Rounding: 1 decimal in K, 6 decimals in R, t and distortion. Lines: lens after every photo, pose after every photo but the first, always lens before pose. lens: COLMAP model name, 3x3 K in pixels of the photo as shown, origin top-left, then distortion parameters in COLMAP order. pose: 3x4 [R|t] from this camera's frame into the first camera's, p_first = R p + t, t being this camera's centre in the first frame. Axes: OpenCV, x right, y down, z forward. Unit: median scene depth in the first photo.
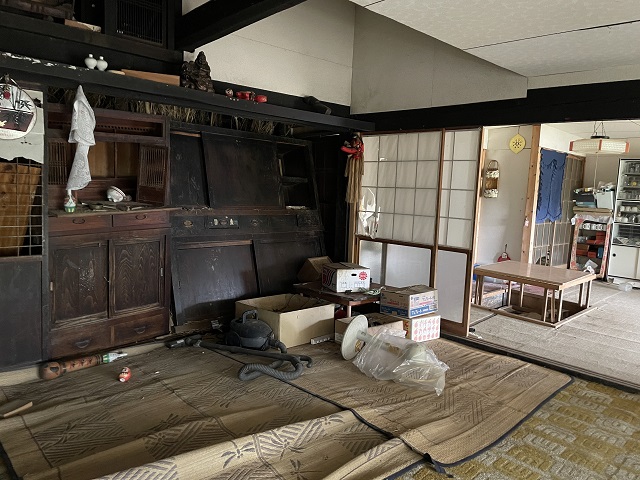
lens RADIAL K [[494.7, 0, 319.1], [0, 494.7, 238.7], [0, 0, 1]] dist [0.057201, -0.073741]
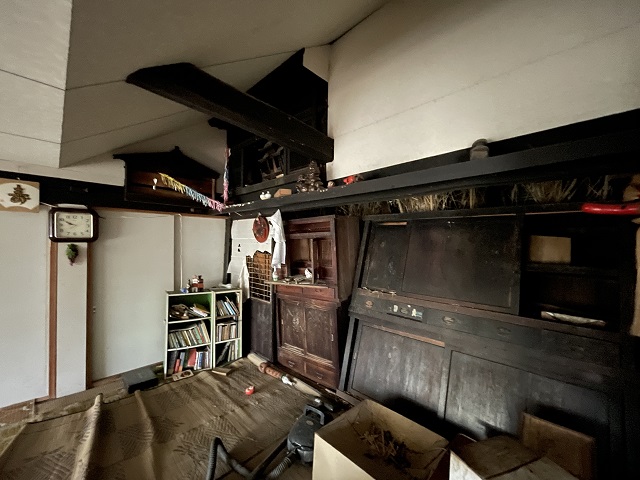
lens RADIAL K [[261.0, 0, 315.4], [0, 261.0, 241.8], [0, 0, 1]] dist [-0.001428, 0.000217]
pose [[0.003848, -0.060182, -0.998180, 0.391359], [-0.131449, 0.989495, -0.060165, -0.139465], [0.991315, 0.131441, -0.004103, 1.032963]]
